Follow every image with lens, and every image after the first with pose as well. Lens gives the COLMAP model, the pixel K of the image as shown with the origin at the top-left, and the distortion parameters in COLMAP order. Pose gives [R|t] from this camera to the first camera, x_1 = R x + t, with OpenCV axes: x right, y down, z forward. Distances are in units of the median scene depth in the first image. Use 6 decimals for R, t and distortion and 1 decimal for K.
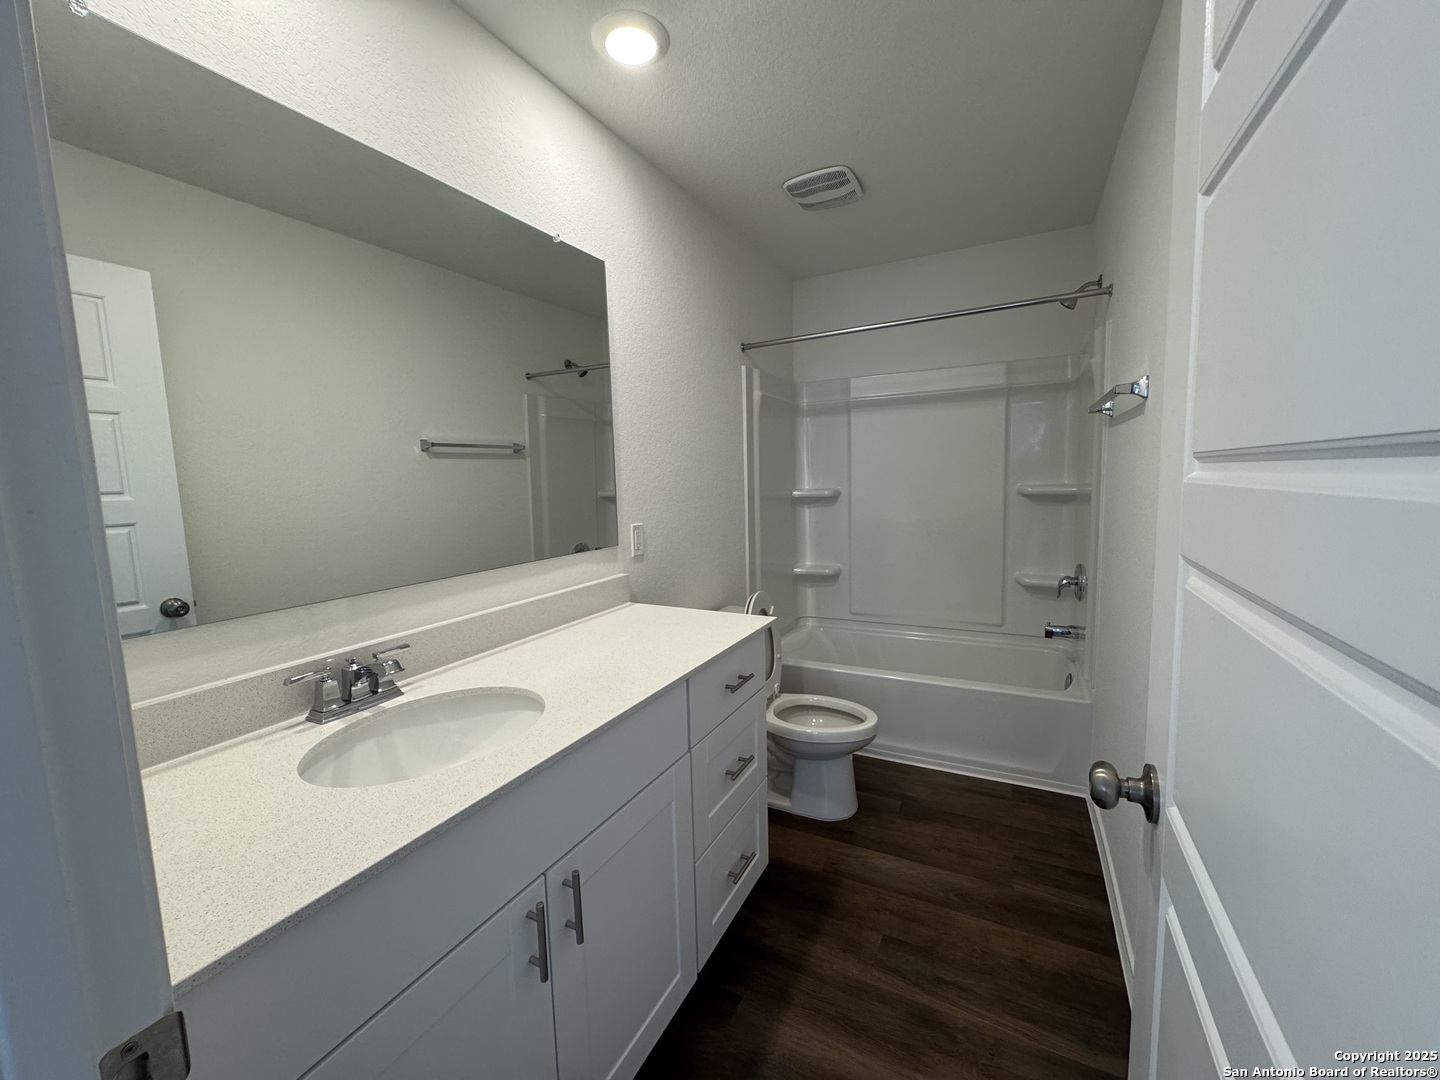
lens RADIAL K [[575.1, 0, 709.1], [0, 575.1, 537.7], [0, 0, 1]] dist [-0.010920, -0.001706]
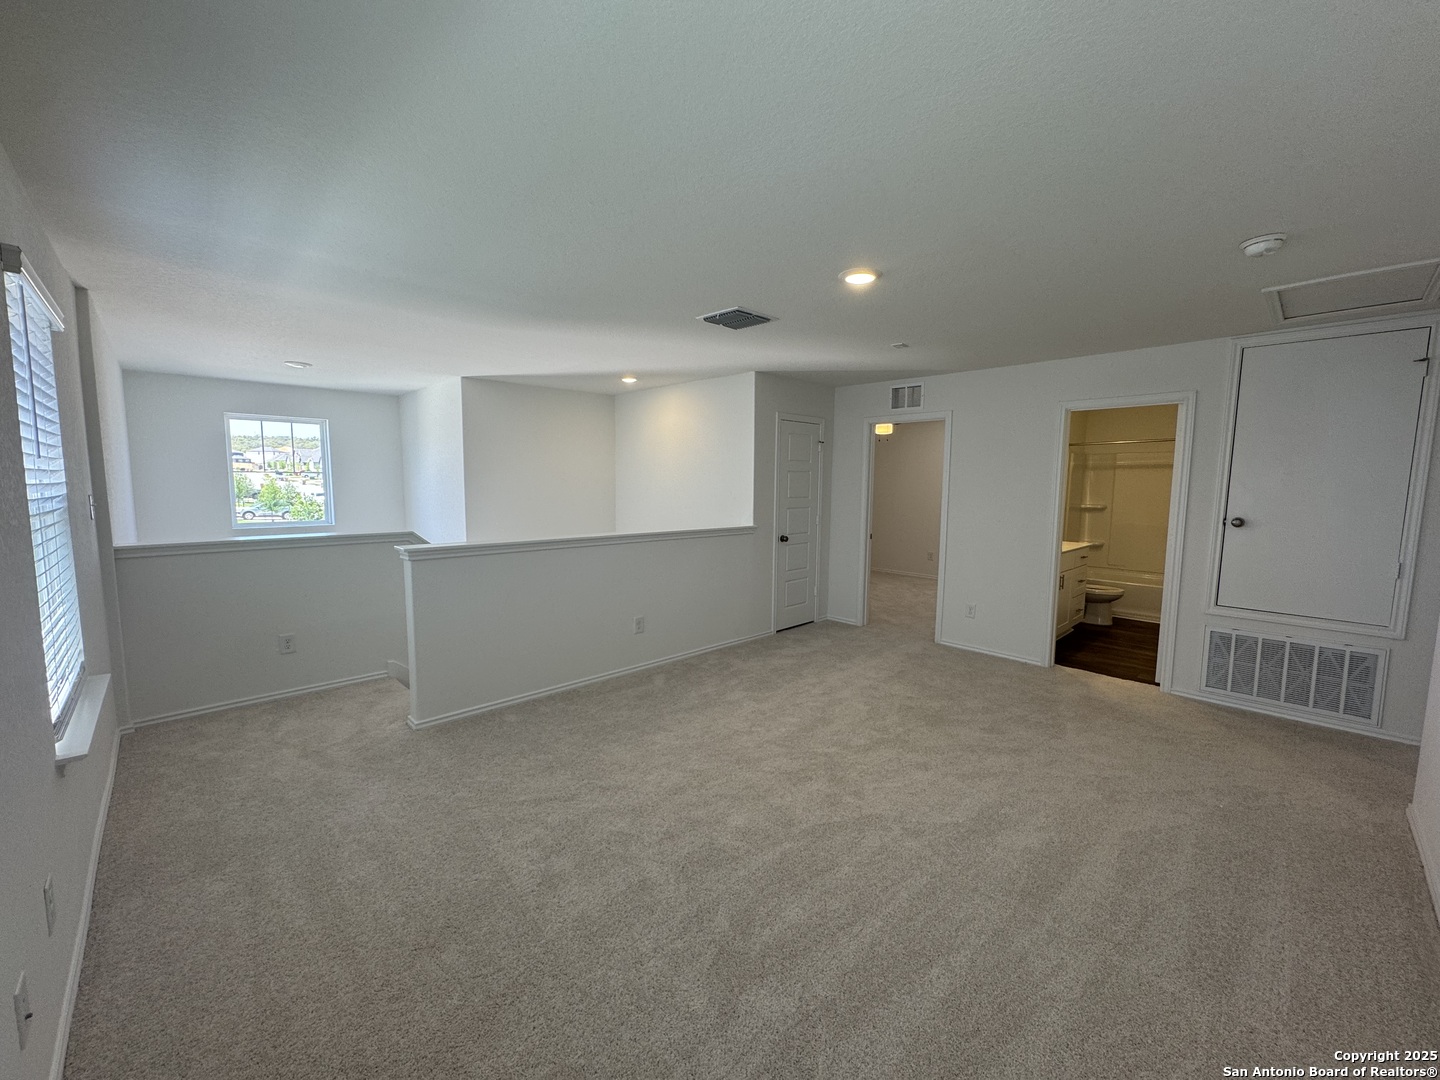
lens RADIAL K [[575.1, 0, 718.4], [0, 575.1, 544.1], [0, 0, 1]] dist [-0.010920, -0.001706]
pose [[0.951588, 0.070282, -0.299233, -0.037594], [-0.066626, 0.997526, 0.022415, 0.008111], [0.300068, -0.001393, 0.953917, -0.109968]]
